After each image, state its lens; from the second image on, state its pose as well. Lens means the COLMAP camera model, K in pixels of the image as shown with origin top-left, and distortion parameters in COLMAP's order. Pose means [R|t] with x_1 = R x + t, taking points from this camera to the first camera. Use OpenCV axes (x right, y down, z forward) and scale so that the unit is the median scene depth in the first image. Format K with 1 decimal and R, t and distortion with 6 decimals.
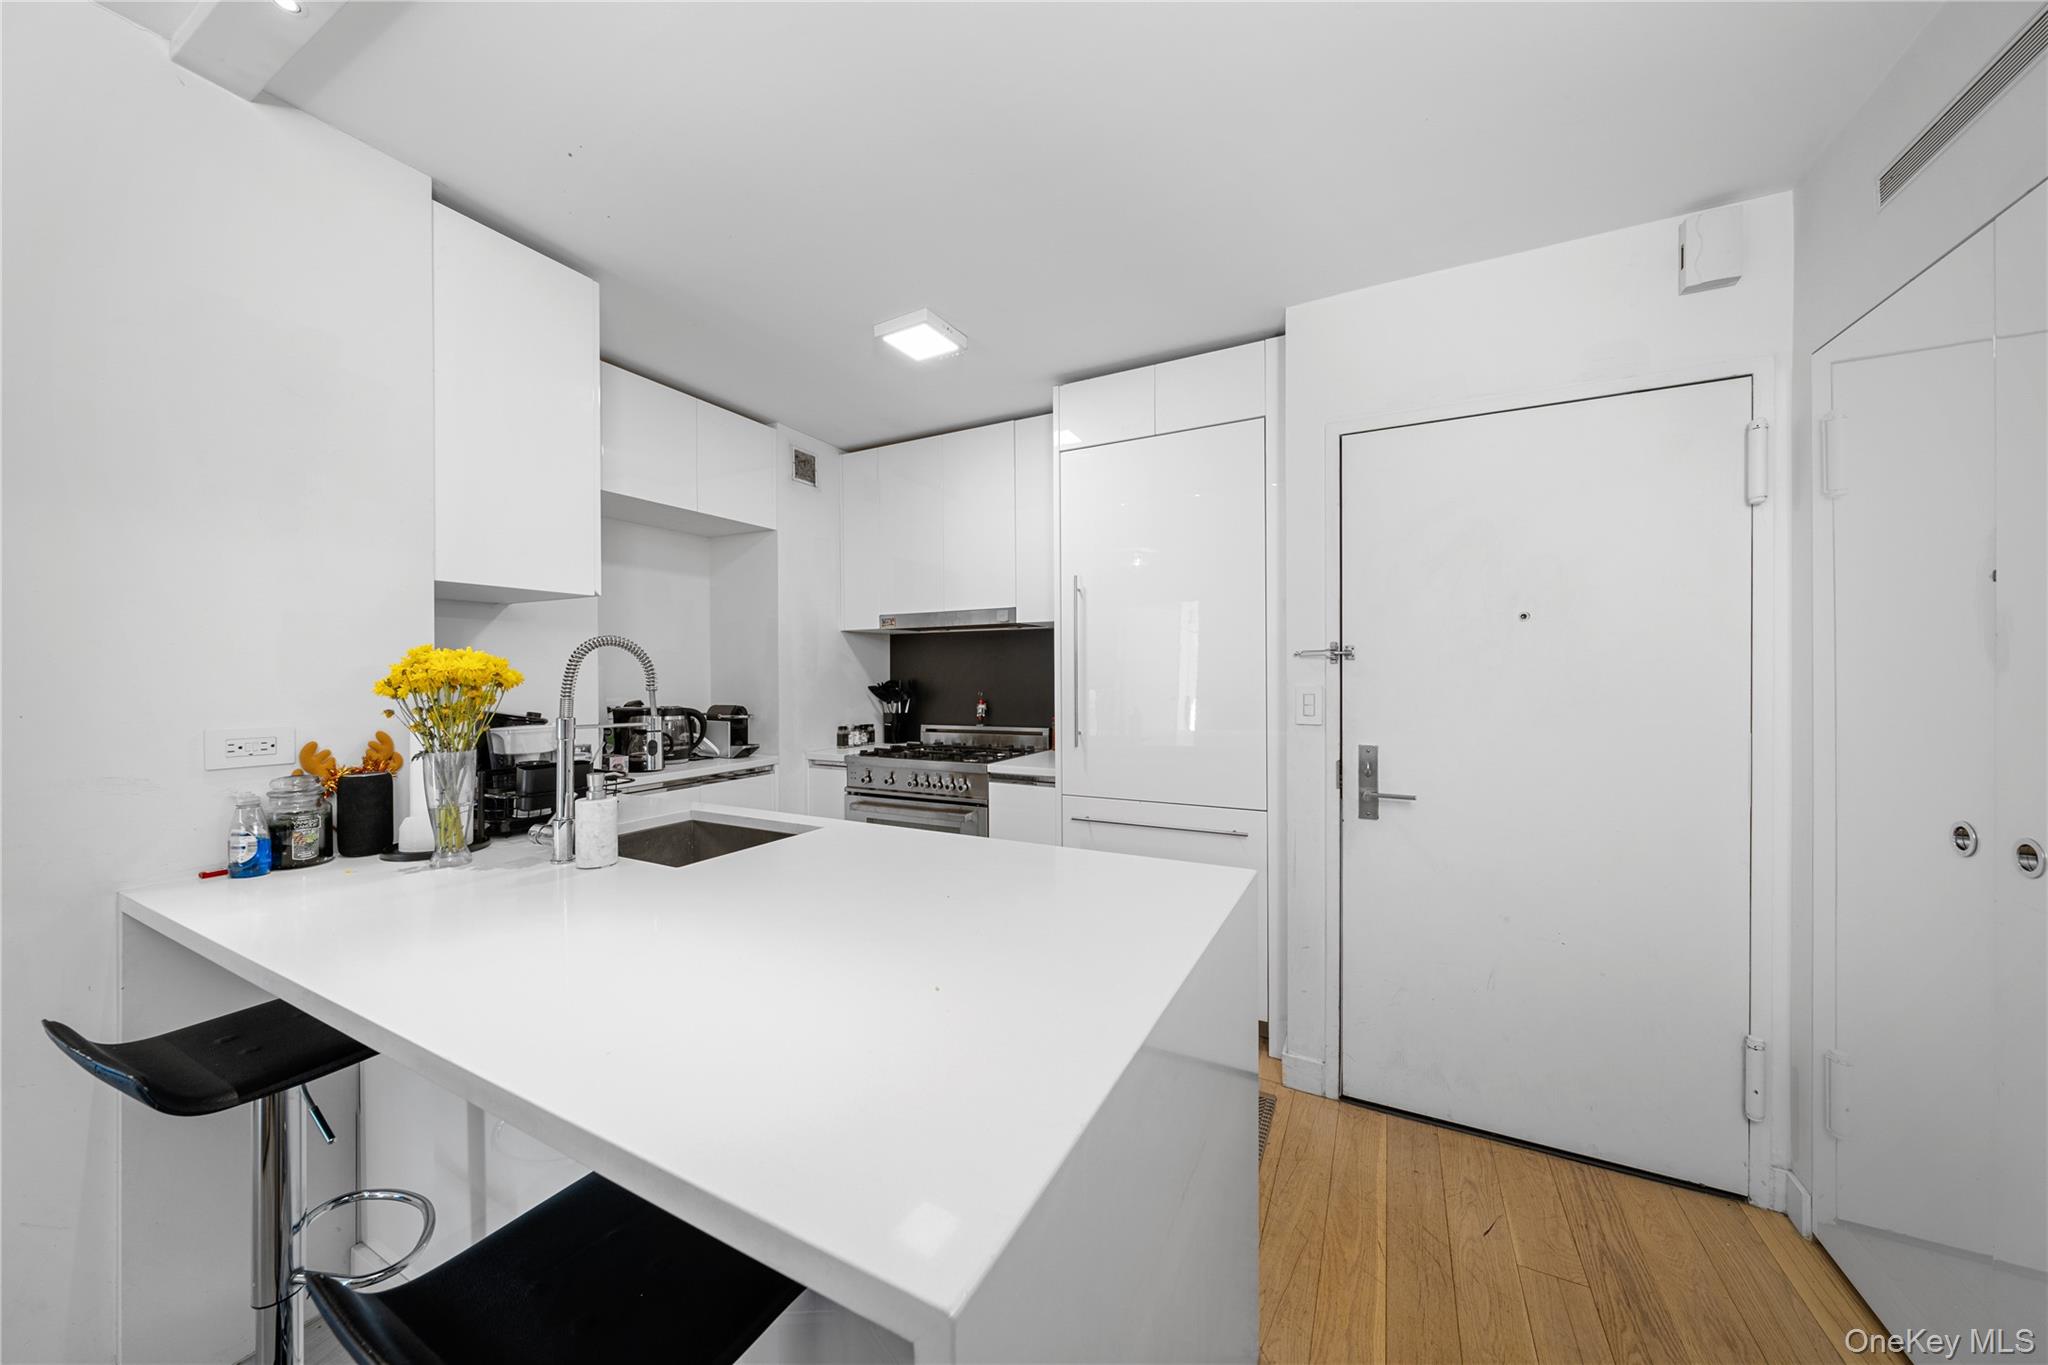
lens RADIAL K [[704.1, 0, 1035.0], [0, 704.1, 673.9], [0, 0, 1]] dist [-0.000304, 0.000467]
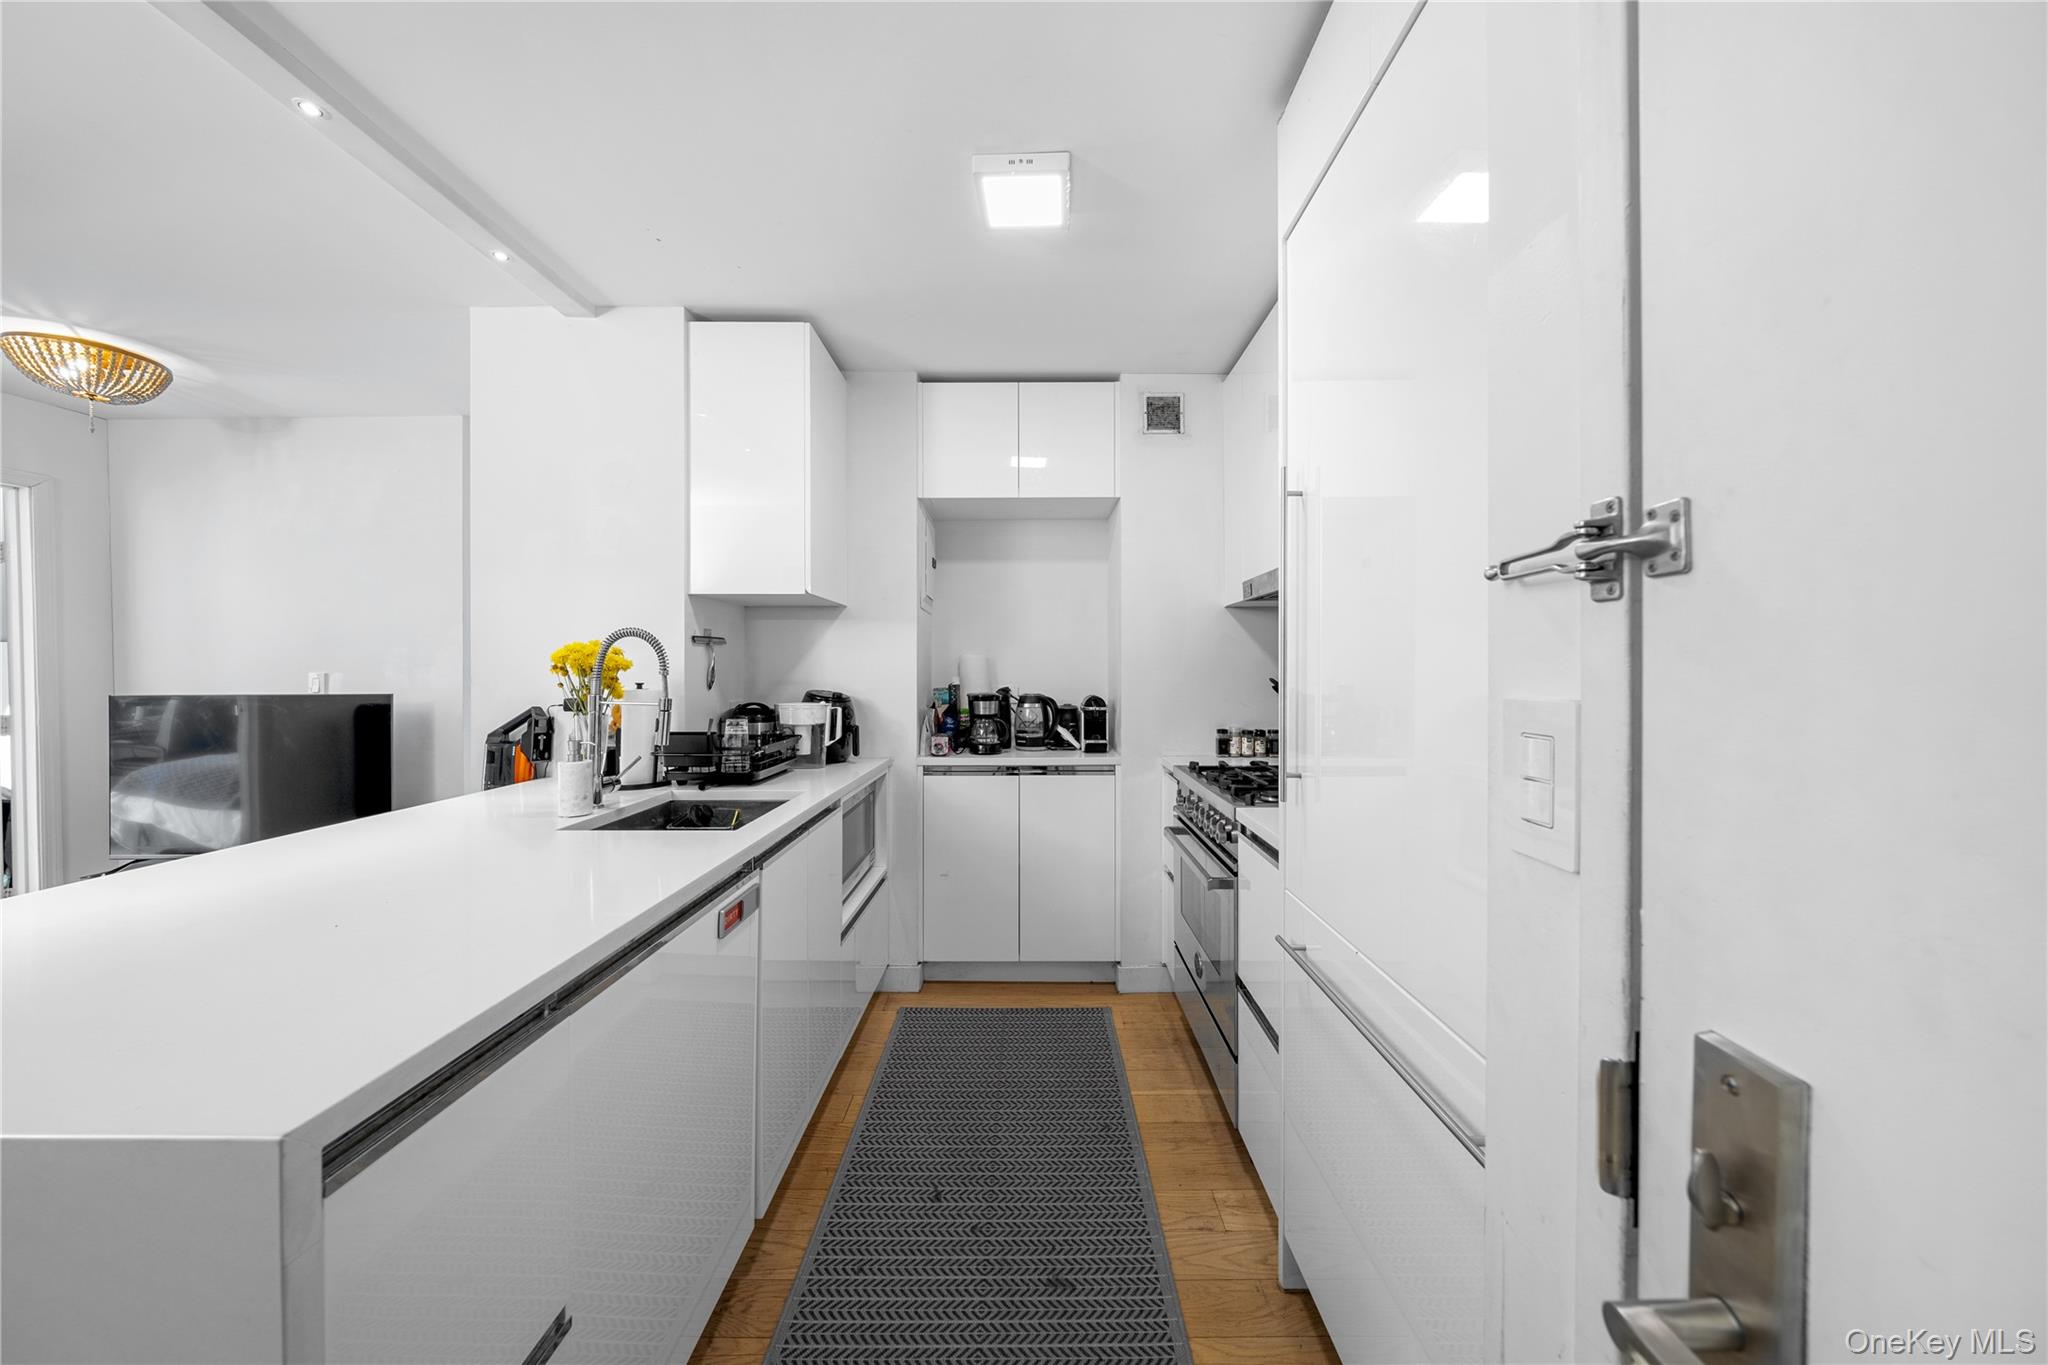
lens RADIAL K [[704.1, 0, 1024.8], [0, 704.1, 667.6], [0, 0, 1]] dist [-0.000304, 0.000467]
pose [[0.448598, 0.005428, -0.893717, 0.365235], [-0.002724, 0.999985, 0.004706, 0.003440], [0.893730, 0.000323, 0.448606, 0.506123]]
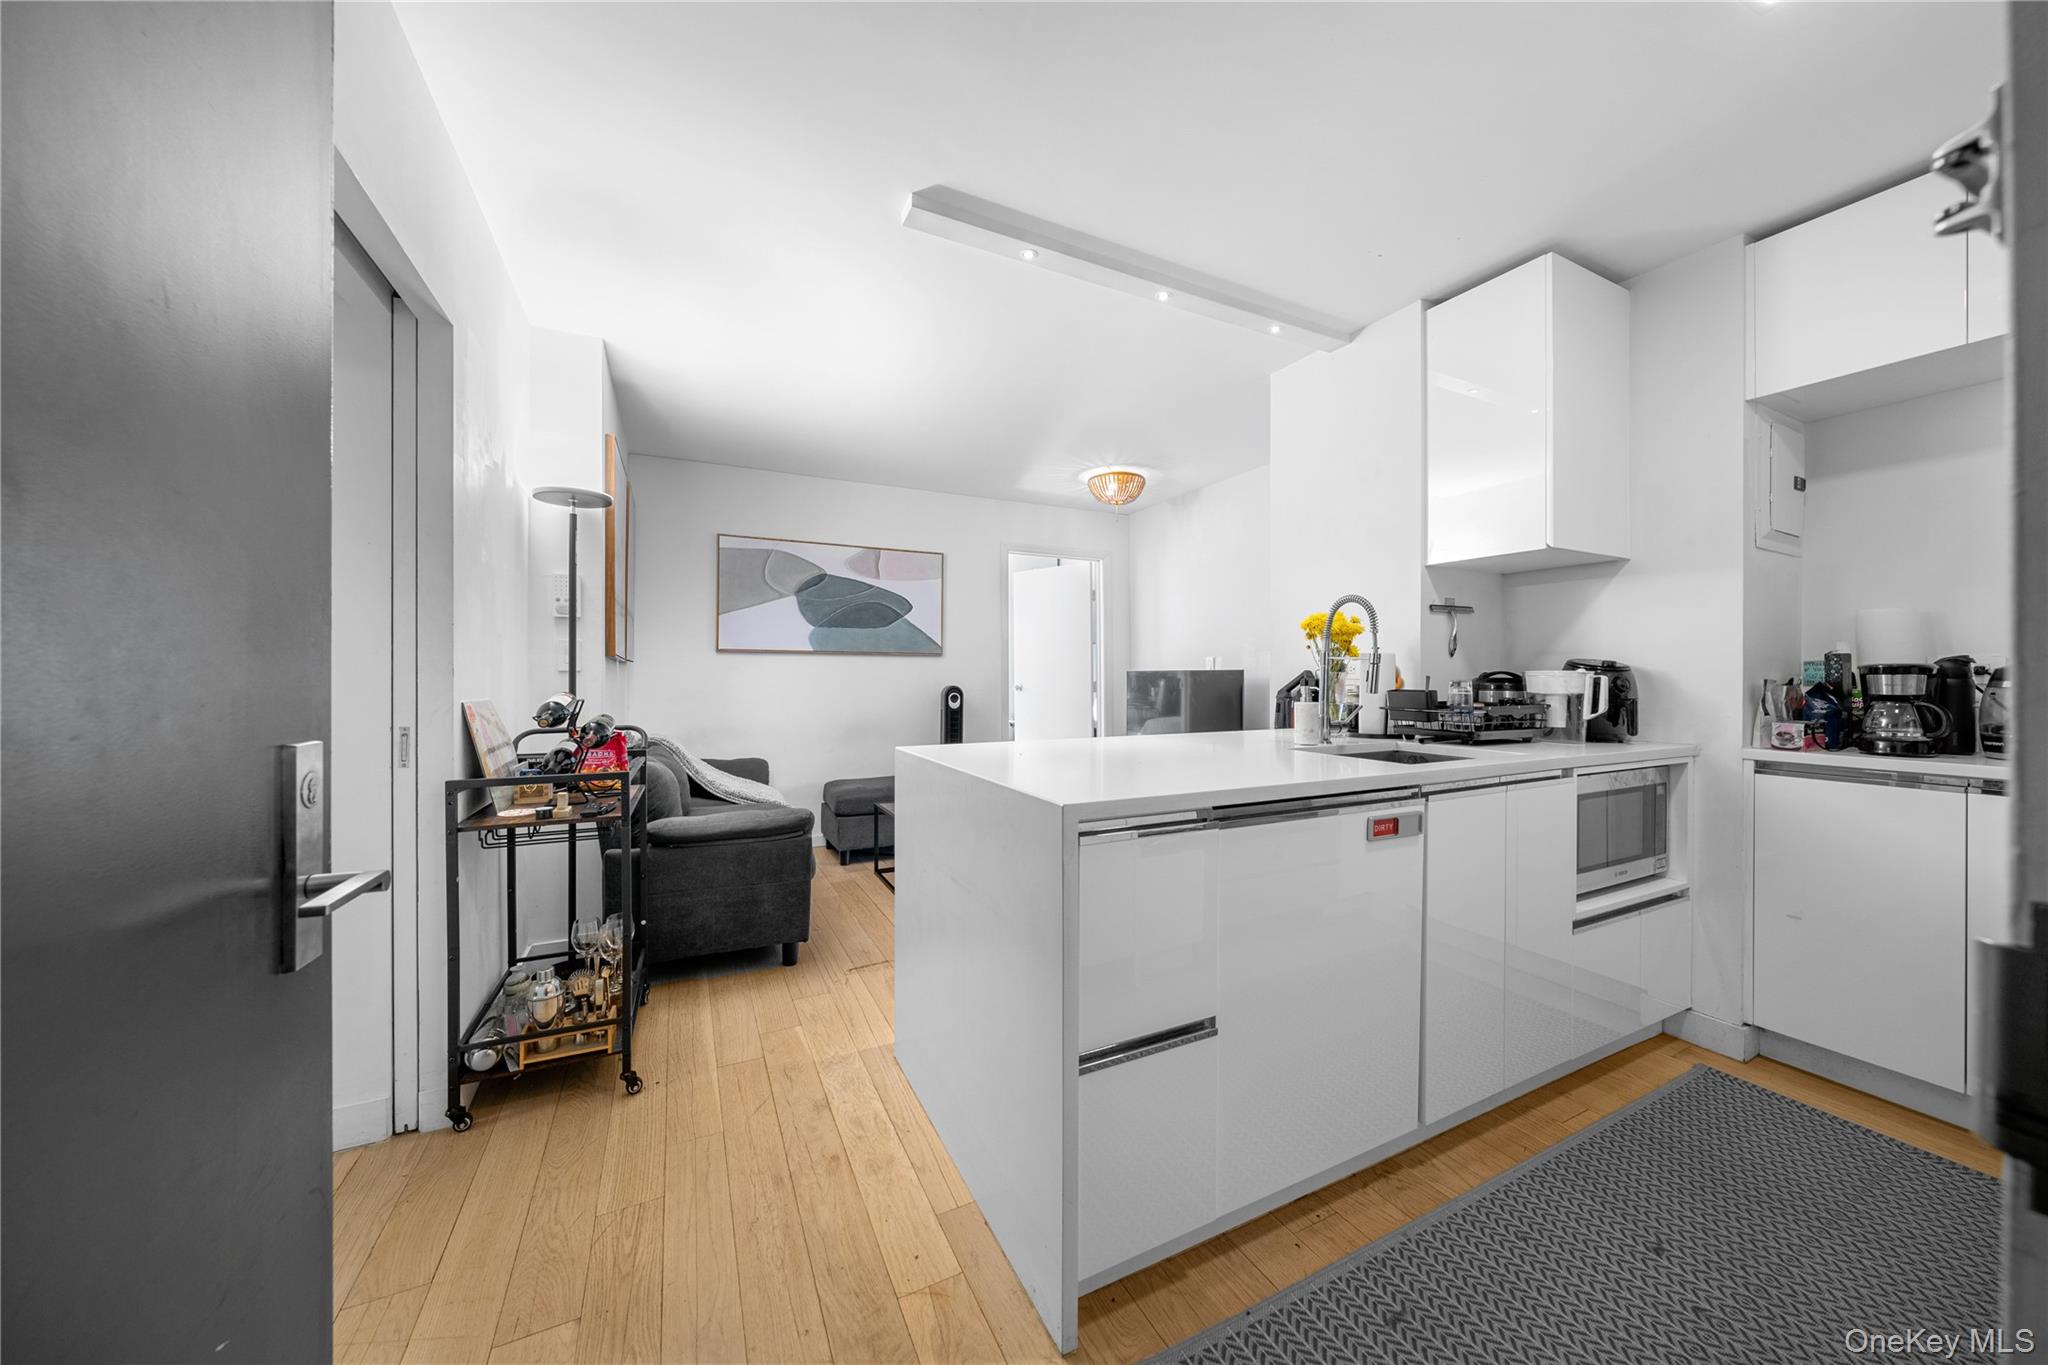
lens RADIAL K [[704.1, 0, 1028.6], [0, 704.1, 680.0], [0, 0, 1]] dist [-0.000304, 0.000467]
pose [[-0.598767, 0.006305, -0.800898, 0.448197], [-0.003784, 0.999936, 0.010701, 0.052744], [0.800914, 0.009437, -0.598705, 0.640936]]
